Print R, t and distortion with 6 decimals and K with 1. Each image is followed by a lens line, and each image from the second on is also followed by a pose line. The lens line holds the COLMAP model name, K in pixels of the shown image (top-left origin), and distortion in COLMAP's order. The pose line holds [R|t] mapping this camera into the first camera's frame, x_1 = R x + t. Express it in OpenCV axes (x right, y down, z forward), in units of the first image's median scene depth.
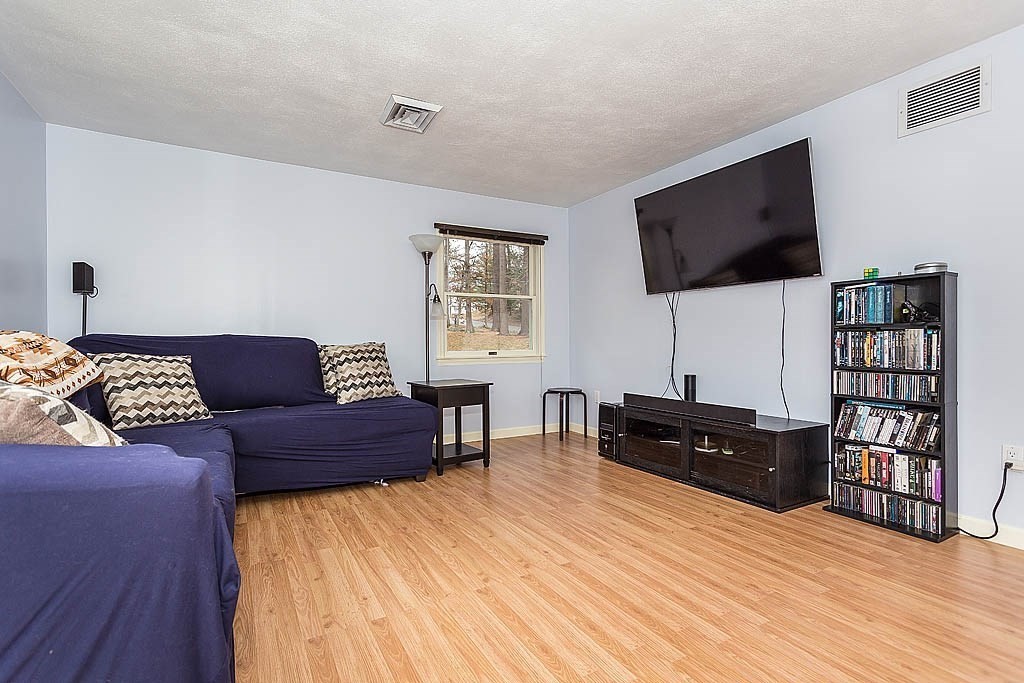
lens RADIAL K [[482.5, 0, 512.0], [0, 482.5, 341.5], [0, 0, 1]] dist [0.006434, 0.001480]
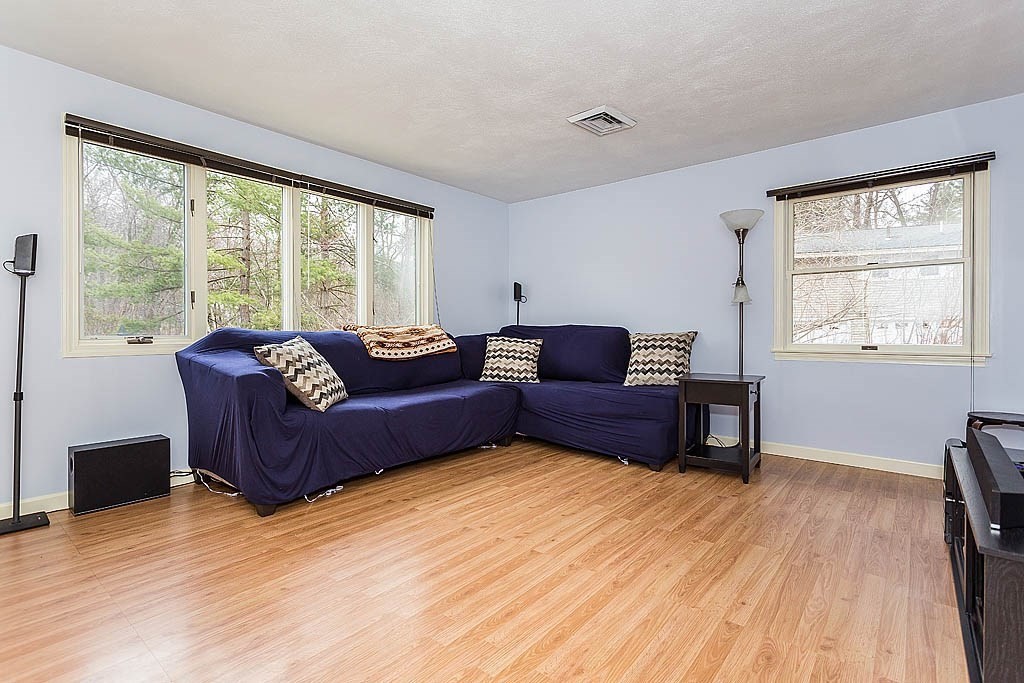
lens RADIAL K [[482.5, 0, 512.0], [0, 482.5, 341.5], [0, 0, 1]] dist [0.006434, 0.001480]
pose [[0.358248, 0.024336, -0.933309, 0.696837], [-0.005609, 0.999698, 0.023914, 0.000173], [0.933610, -0.003333, 0.358276, 0.406588]]
